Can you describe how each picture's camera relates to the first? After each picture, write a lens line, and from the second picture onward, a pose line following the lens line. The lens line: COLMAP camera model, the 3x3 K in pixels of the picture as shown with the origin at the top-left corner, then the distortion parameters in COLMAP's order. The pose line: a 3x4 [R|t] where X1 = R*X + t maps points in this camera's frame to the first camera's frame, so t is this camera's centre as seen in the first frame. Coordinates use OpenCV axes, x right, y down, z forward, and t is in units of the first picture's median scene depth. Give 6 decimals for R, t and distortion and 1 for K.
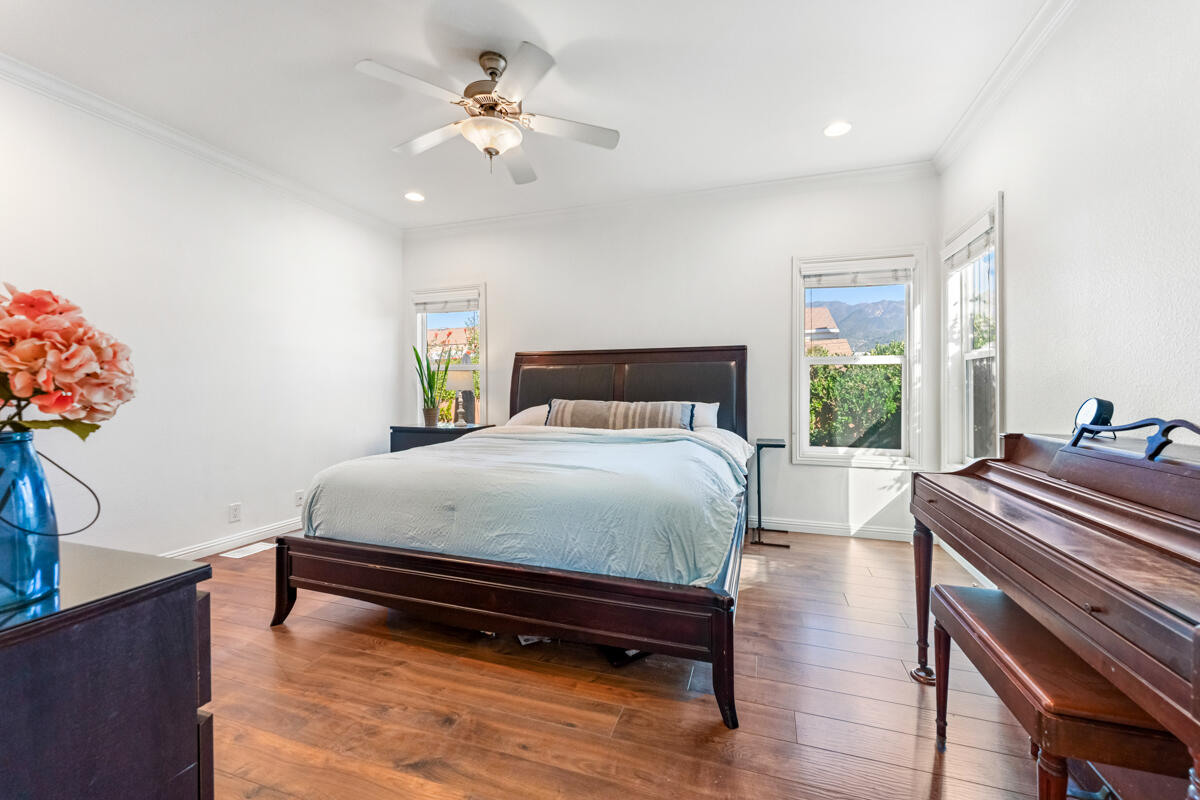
lens RADIAL K [[488.3, 0, 601.9], [0, 488.3, 390.5], [0, 0, 1]] dist [-0.001598, -0.000285]
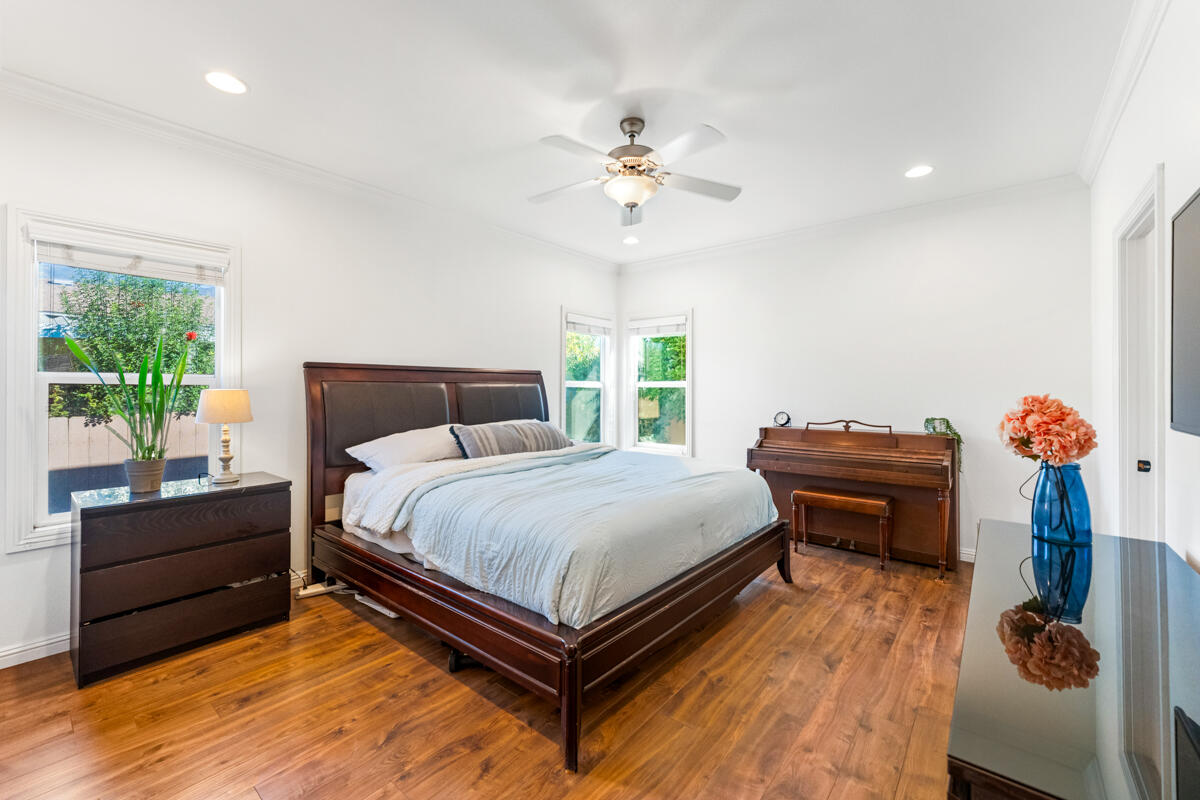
lens RADIAL K [[488.3, 0, 604.5], [0, 488.3, 394.9], [0, 0, 1]] dist [-0.001598, -0.000285]
pose [[0.352825, -0.010864, 0.935626, -1.576371], [0.001975, 0.999939, 0.010866, -0.091833], [-0.935687, -0.001986, 0.352825, 0.845856]]
